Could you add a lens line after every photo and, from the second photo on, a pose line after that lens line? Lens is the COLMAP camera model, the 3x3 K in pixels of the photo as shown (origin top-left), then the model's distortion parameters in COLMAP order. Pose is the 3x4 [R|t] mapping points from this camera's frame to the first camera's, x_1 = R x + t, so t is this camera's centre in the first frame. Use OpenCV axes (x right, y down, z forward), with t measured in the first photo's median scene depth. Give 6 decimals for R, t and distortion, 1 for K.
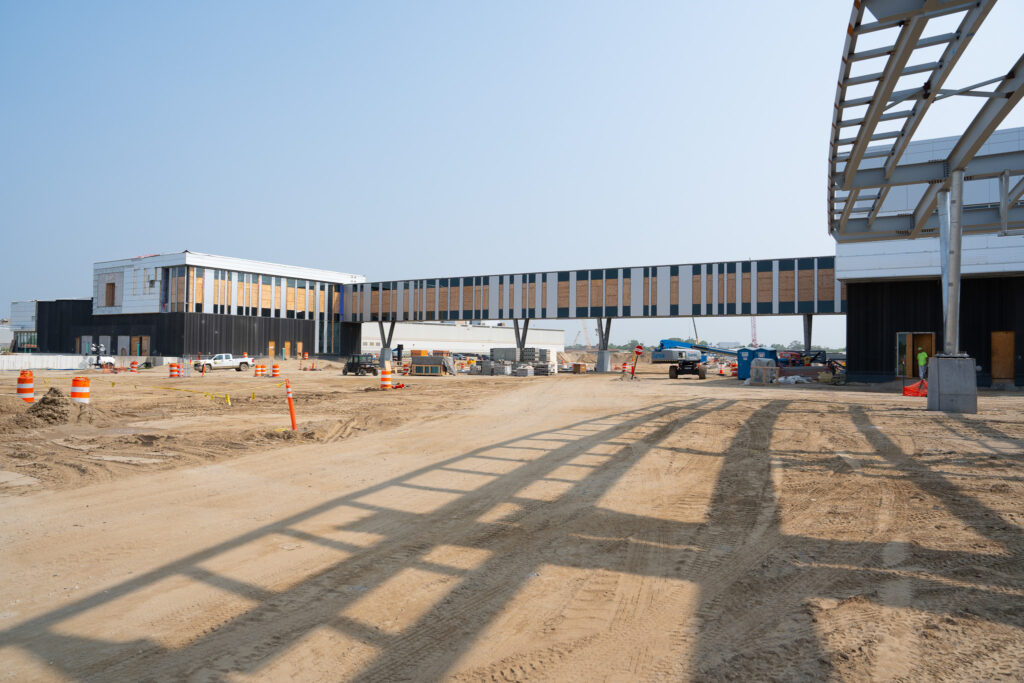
lens RADIAL K [[715.8, 0, 508.6], [0, 715.8, 340.3], [0, 0, 1]] dist [-0.049828, 0.000847]
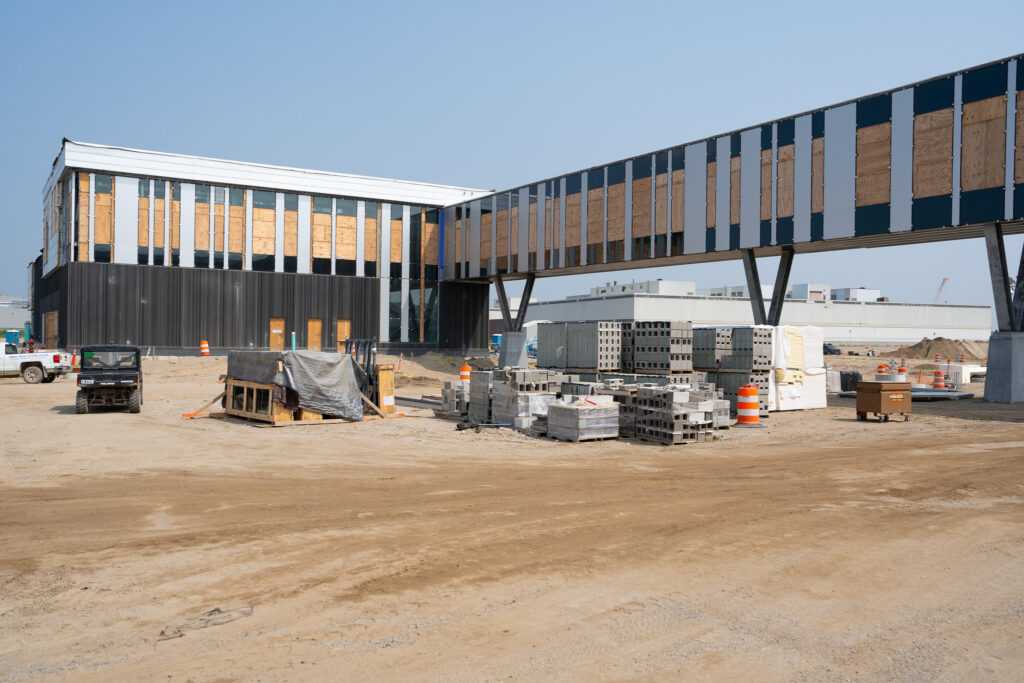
lens RADIAL K [[871.0, 0, 515.2], [0, 871.0, 340.7], [0, 0, 1]] dist [-0.017280, 0.020005]
pose [[0.903382, 0.000530, -0.428836, 0.091963], [0.006283, 0.999876, 0.014471, 0.009160], [0.428790, -0.015767, 0.903267, 0.524795]]
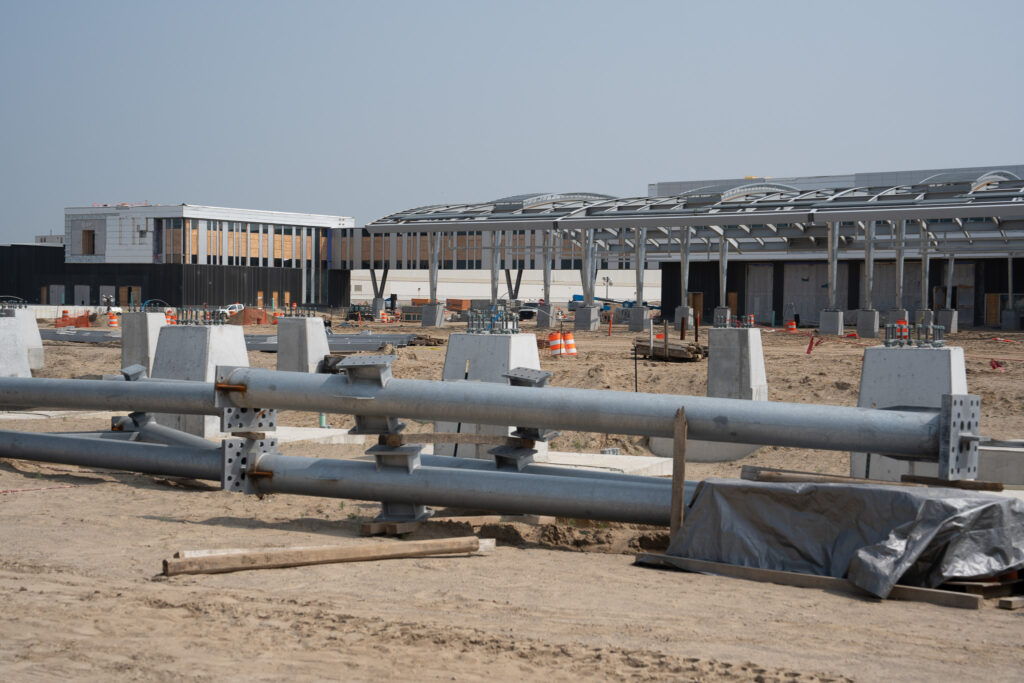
lens RADIAL K [[1744.9, 0, 521.1], [0, 1744.9, 335.1], [0, 0, 1]] dist [0.370256, 0.000000]
pose [[0.996487, 0.000522, -0.083743, 0.227387], [0.002604, 0.999304, 0.037211, -0.028150], [0.083704, -0.037298, 0.995792, -1.394464]]
